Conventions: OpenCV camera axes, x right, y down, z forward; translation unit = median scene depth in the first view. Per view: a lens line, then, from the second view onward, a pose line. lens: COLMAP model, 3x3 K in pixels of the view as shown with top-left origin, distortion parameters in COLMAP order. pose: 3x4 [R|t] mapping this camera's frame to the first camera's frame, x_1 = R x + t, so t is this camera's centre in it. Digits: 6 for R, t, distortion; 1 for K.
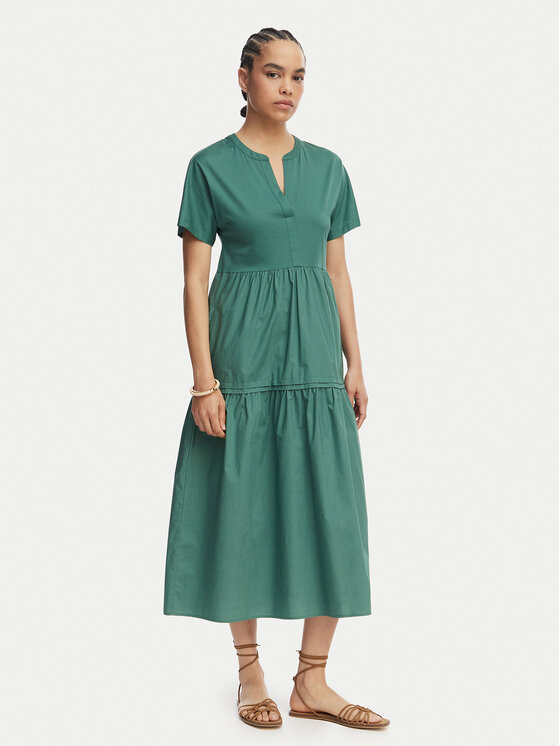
lens RADIAL K [[1052.2, 0, 280.0], [0, 1052.2, 373.0], [0, 0, 1]] dist [0.352982, 0.005074]
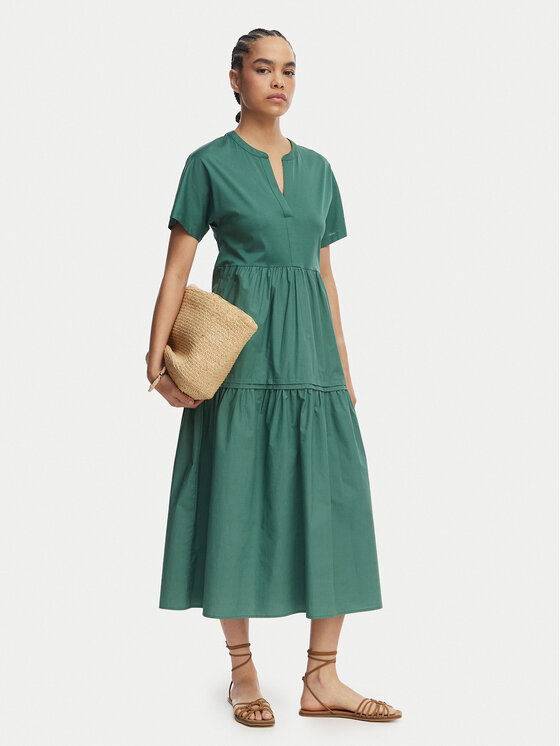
lens RADIAL K [[1052.2, 0, 280.0], [0, 1052.2, 373.0], [0, 0, 1]] dist [0.352982, 0.005074]
pose [[0.965991, 0.031211, 0.256684, -0.253124], [-0.030676, 0.999511, -0.006087, 0.006990], [-0.256748, -0.001994, 0.966476, 0.031046]]
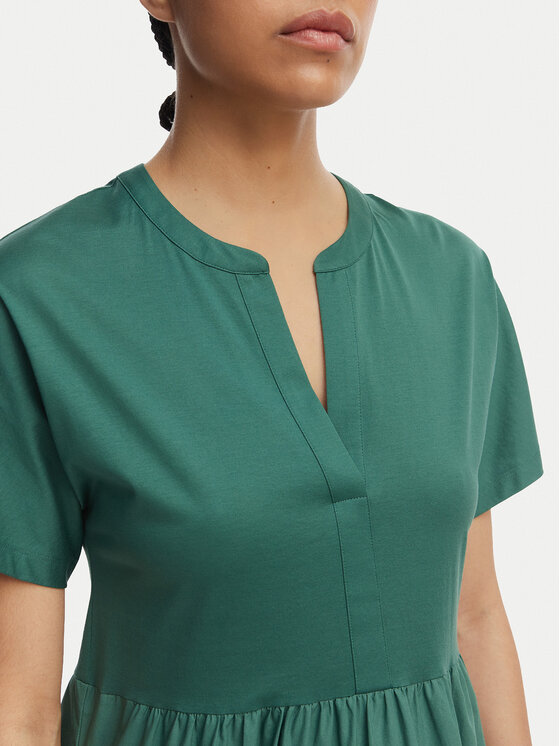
lens RADIAL K [[1052.2, 0, 280.0], [0, 1052.2, 373.0], [0, 0, 1]] dist [0.352982, 0.005074]
pose [[0.984379, 0.020928, 0.174814, -0.053947], [-0.031419, 0.997853, 0.057463, -0.192299], [-0.173236, -0.062057, 0.982923, 0.748060]]
